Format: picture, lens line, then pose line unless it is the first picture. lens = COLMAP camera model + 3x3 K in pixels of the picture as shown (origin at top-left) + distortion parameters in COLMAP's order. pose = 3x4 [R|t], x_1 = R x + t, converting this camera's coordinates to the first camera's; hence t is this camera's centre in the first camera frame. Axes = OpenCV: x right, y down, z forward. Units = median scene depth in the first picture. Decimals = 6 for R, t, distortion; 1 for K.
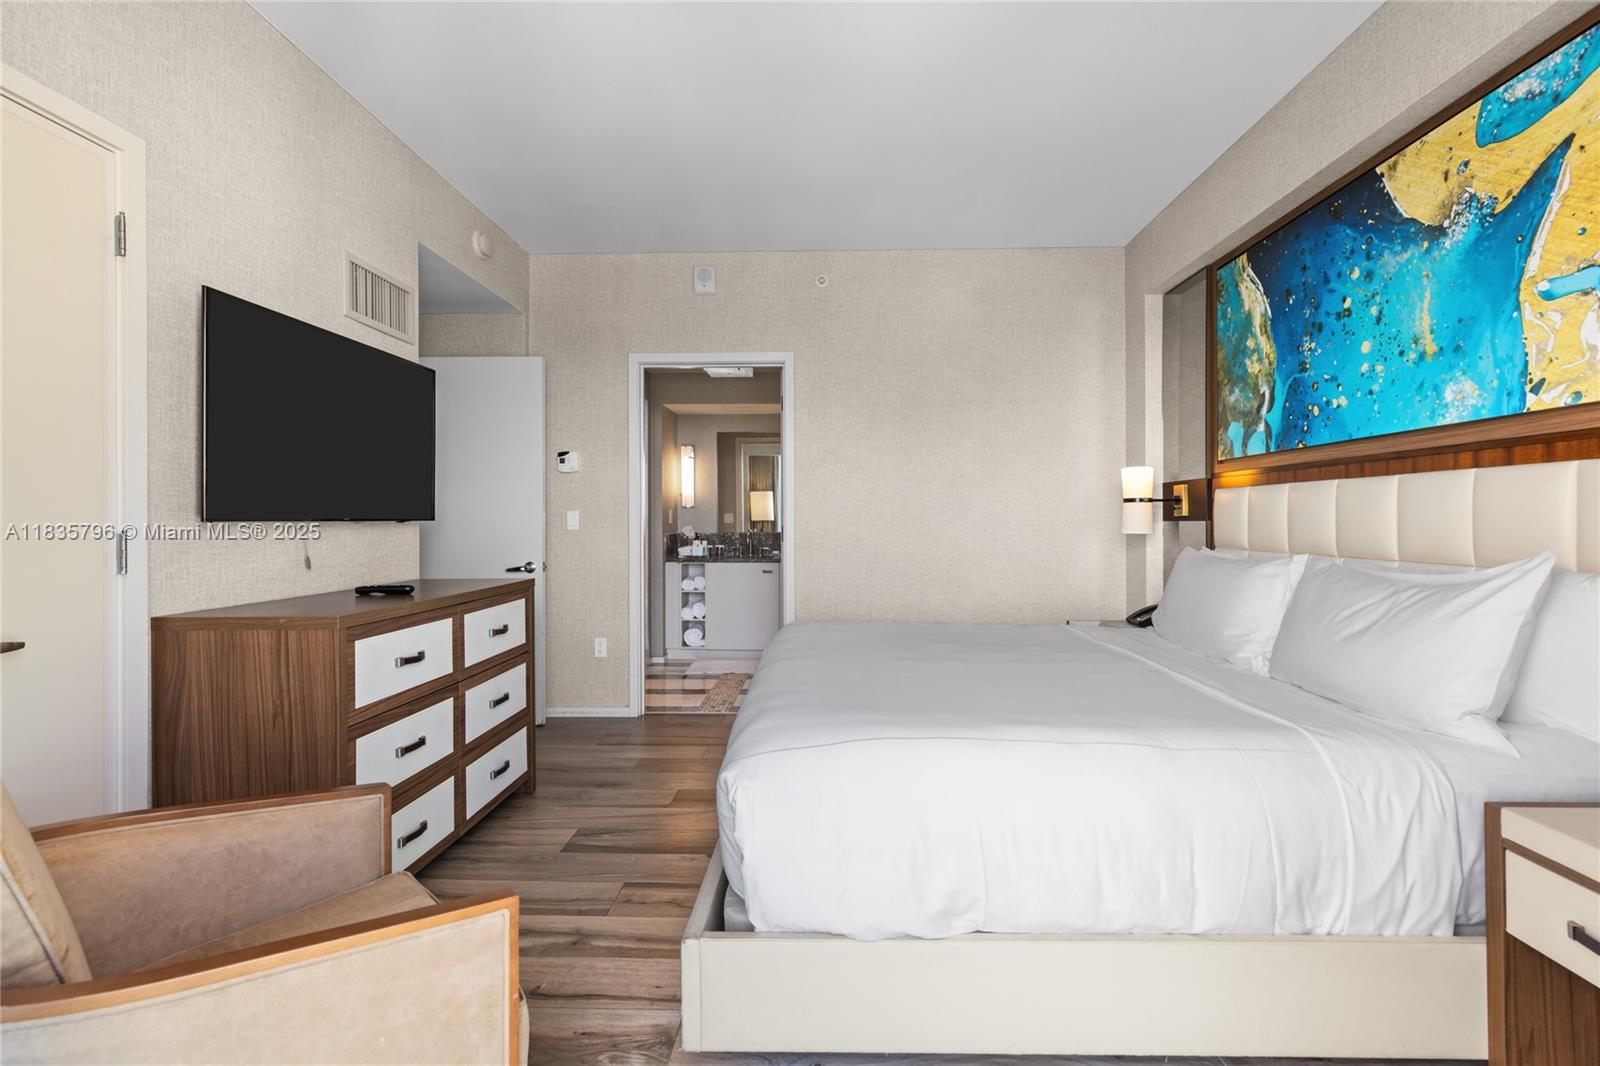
lens RADIAL K [[721.6, 0, 805.1], [0, 721.6, 516.4], [0, 0, 1]] dist [0.007379, -0.002322]
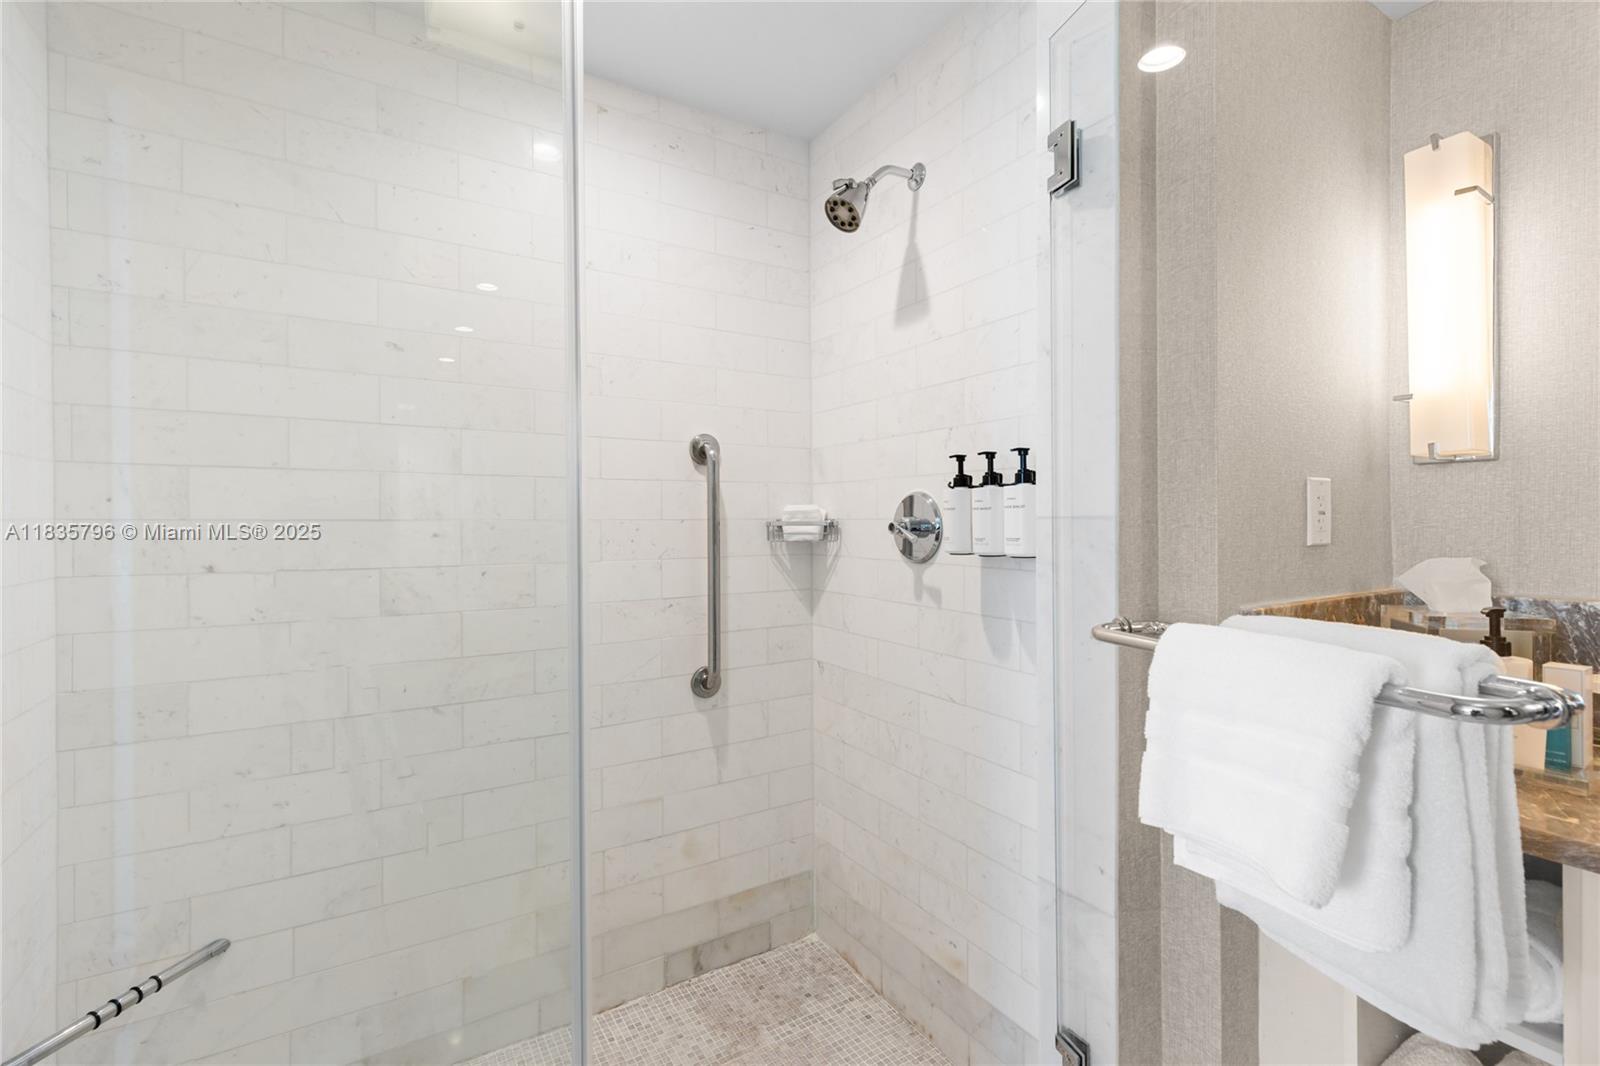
lens RADIAL K [[721.6, 0, 801.3], [0, 721.6, 526.1], [0, 0, 1]] dist [0.007379, -0.002322]
pose [[0.554708, 0.004649, -0.832032, -0.103299], [0.009370, 0.999886, 0.011834, 0.000637], [0.831992, -0.014360, 0.554602, 0.793179]]
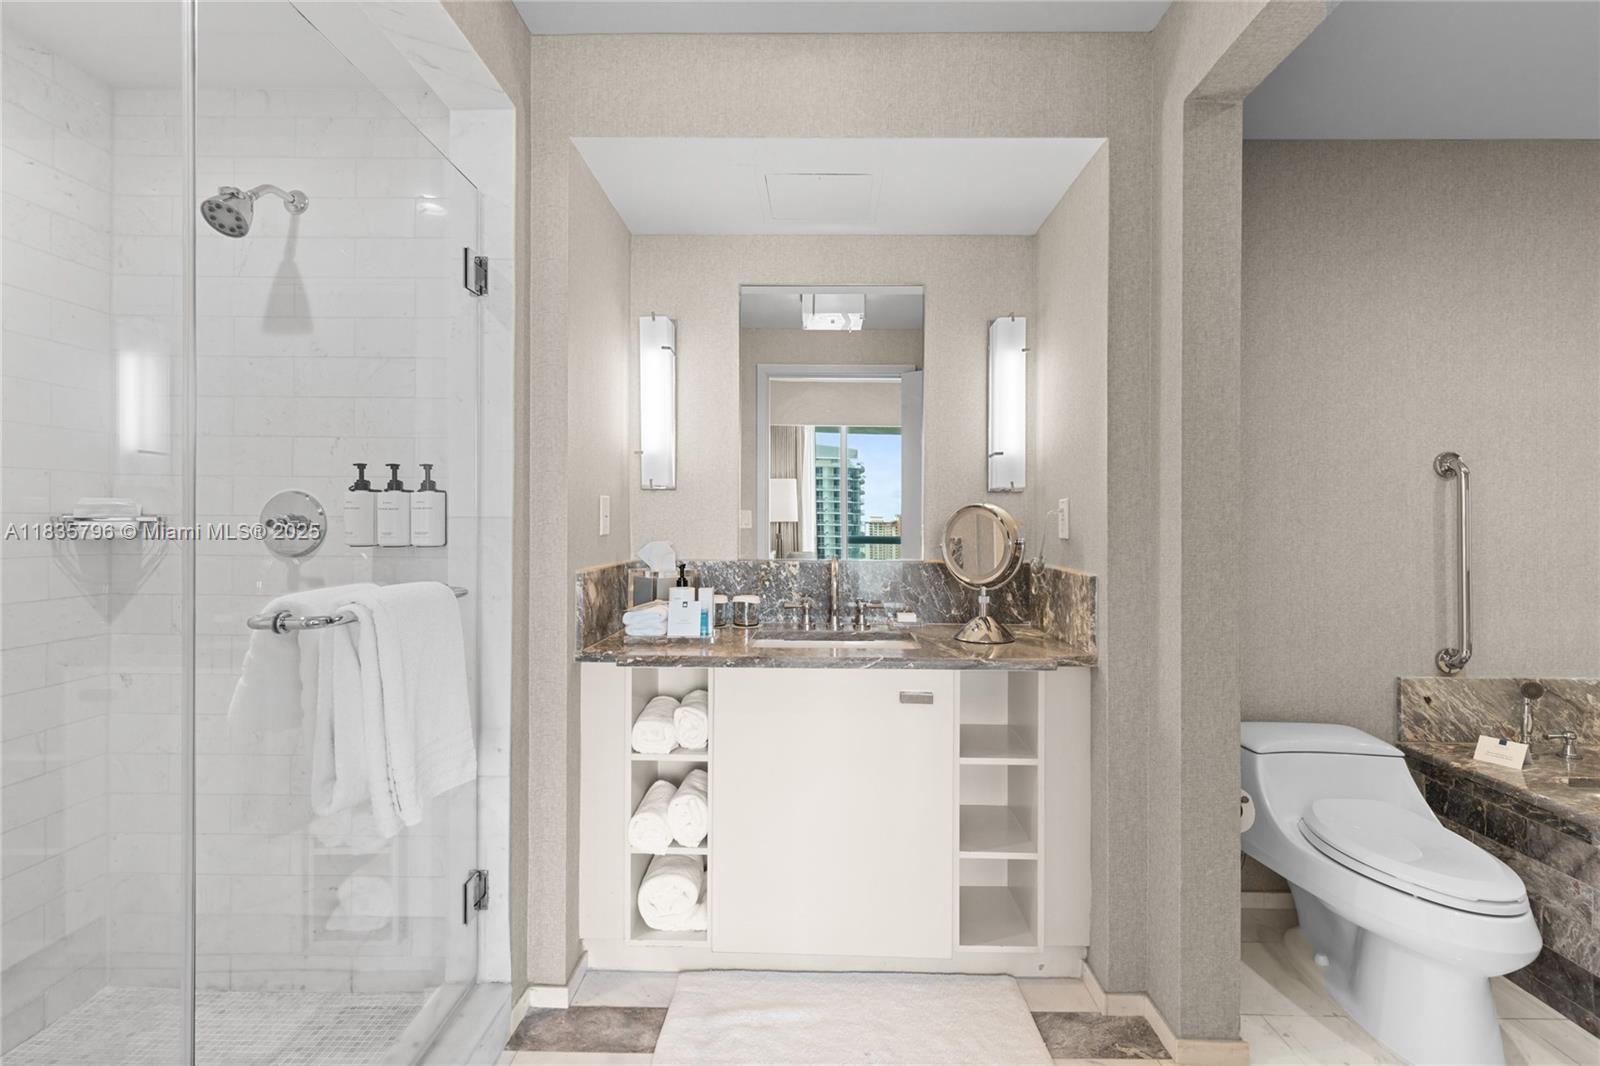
lens RADIAL K [[721.6, 0, 802.2], [0, 721.6, 530.3], [0, 0, 1]] dist [0.007379, -0.002322]
pose [[0.999880, 0.008534, 0.012948, -0.101022], [-0.008795, 0.999755, 0.020291, -0.000462], [-0.012772, -0.020402, 0.999710, 0.677953]]
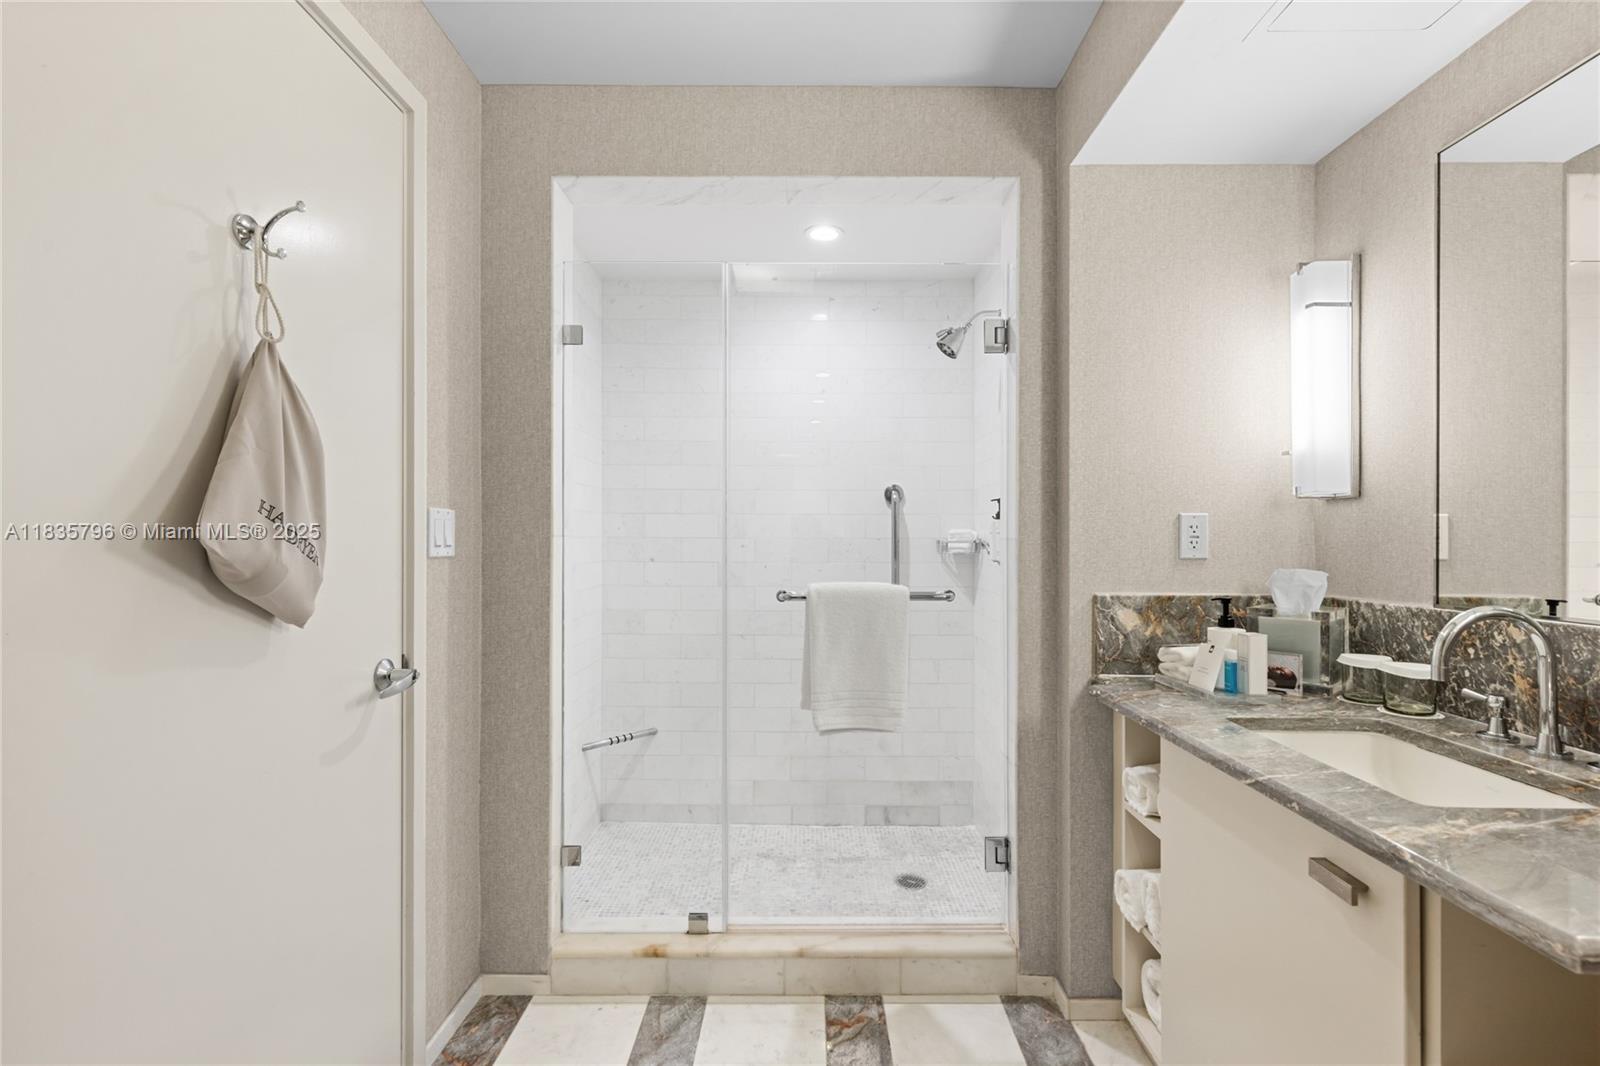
lens RADIAL K [[721.6, 0, 797.4], [0, 721.6, 535.1], [0, 0, 1]] dist [0.007379, -0.002322]
pose [[0.015734, -0.002426, -0.999873, 0.114839], [0.005131, 0.999984, -0.002346, -0.000465], [0.999863, -0.005094, 0.015747, 0.860065]]
